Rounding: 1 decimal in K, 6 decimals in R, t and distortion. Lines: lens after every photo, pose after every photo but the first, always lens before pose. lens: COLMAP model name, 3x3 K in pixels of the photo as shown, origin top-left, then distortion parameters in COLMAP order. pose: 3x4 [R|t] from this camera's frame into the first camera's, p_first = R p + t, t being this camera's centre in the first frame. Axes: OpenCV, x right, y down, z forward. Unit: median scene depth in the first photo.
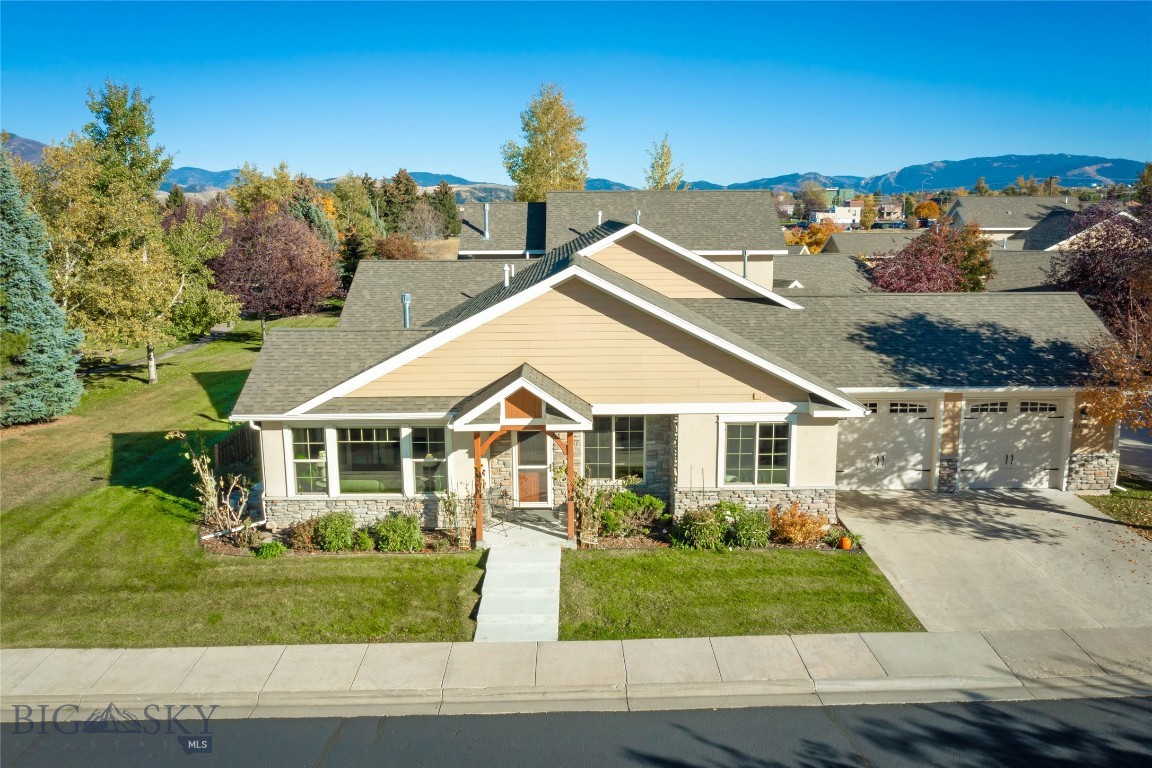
lens RADIAL K [[883.7, 0, 589.7], [0, 883.7, 384.1], [0, 0, 1]] dist [-0.023894, -0.001921]
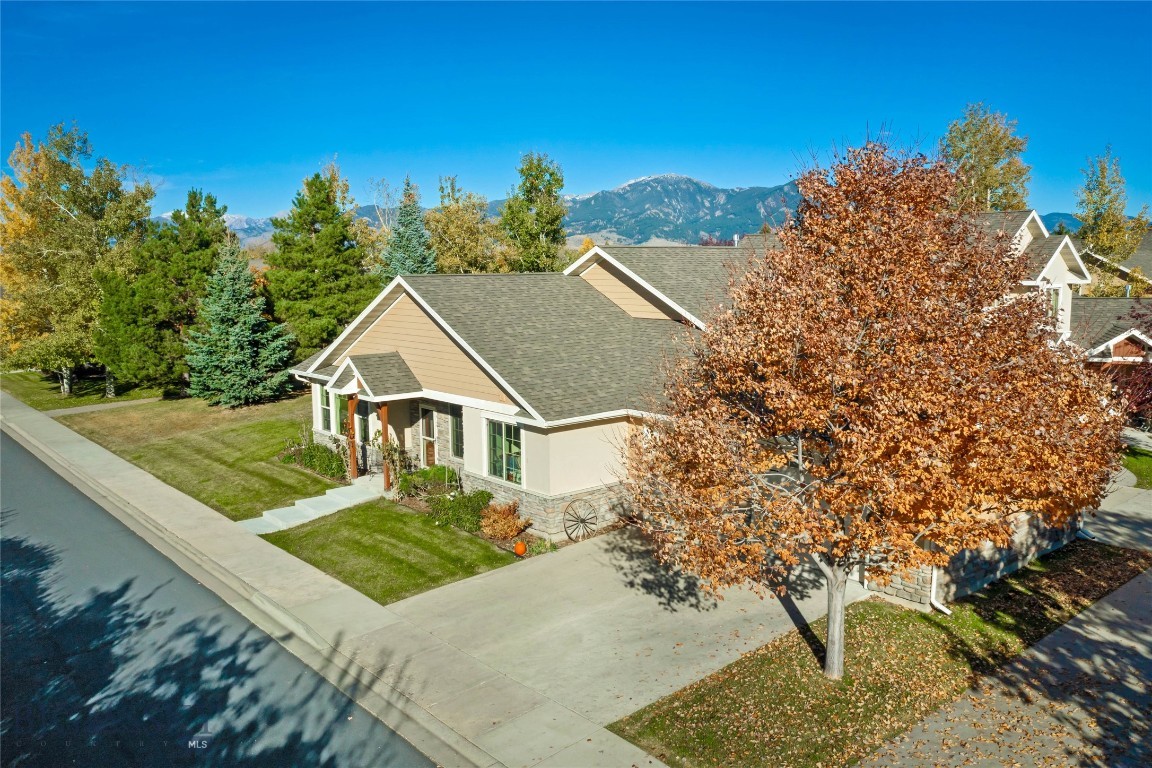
lens RADIAL K [[909.0, 0, 590.9], [0, 909.0, 366.2], [0, 0, 1]] dist [-0.007087, 0.004760]
pose [[0.634699, 0.082538, -0.768339, 1.104771], [-0.141969, 0.989811, -0.010946, -0.026921], [0.759607, 0.116028, 0.639949, 0.353850]]
